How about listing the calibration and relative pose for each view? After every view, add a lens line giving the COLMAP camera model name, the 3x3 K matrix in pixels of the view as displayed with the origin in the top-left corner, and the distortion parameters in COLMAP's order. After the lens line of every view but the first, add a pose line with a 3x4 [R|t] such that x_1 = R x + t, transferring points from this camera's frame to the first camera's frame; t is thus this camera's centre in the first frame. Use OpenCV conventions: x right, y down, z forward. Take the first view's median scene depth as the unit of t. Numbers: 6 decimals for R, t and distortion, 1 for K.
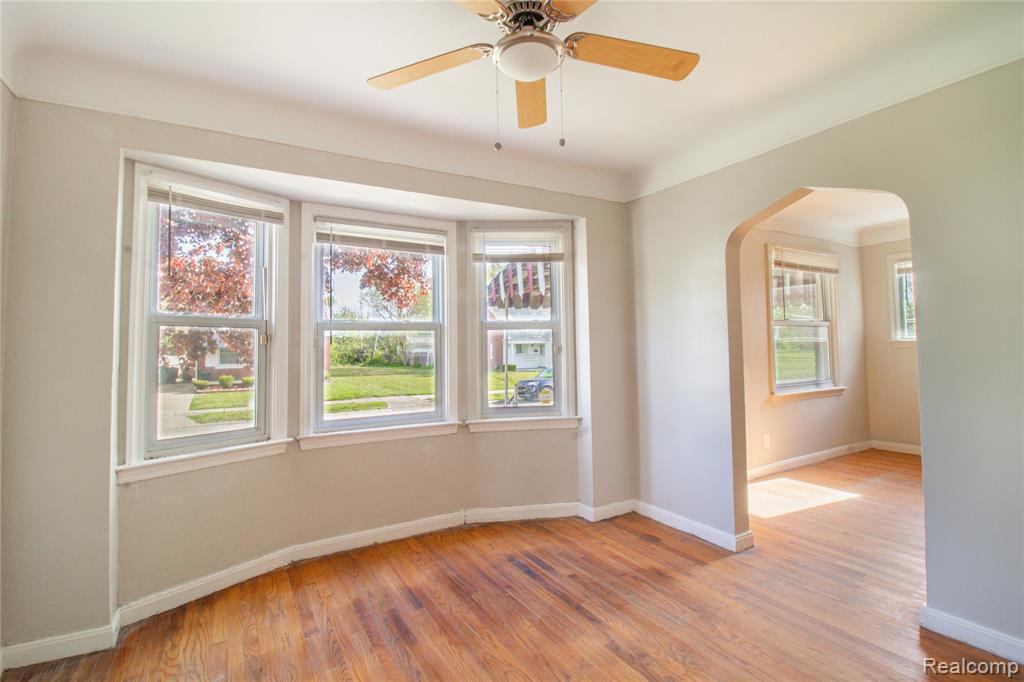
lens RADIAL K [[485.9, 0, 513.2], [0, 485.9, 323.0], [0, 0, 1]] dist [-0.003948, -0.000824]
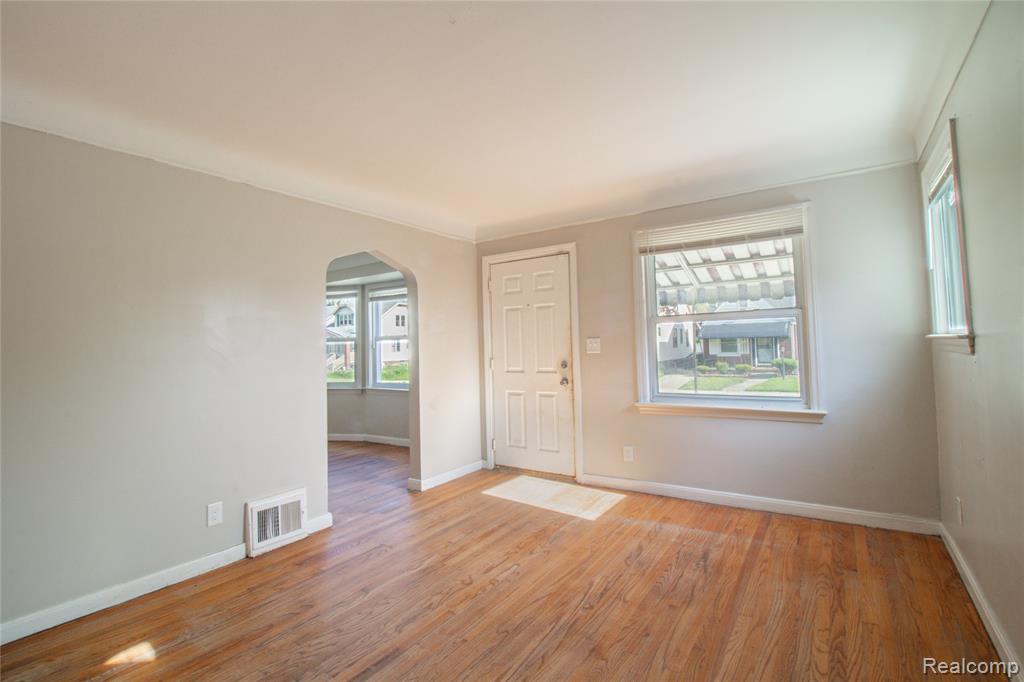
lens RADIAL K [[485.9, 0, 513.2], [0, 485.9, 323.0], [0, 0, 1]] dist [-0.003948, -0.000824]
pose [[0.418000, -0.038423, -0.907634, 1.089046], [0.062869, 0.997933, -0.013292, 0.001028], [0.906269, -0.051506, 0.419552, 0.380255]]
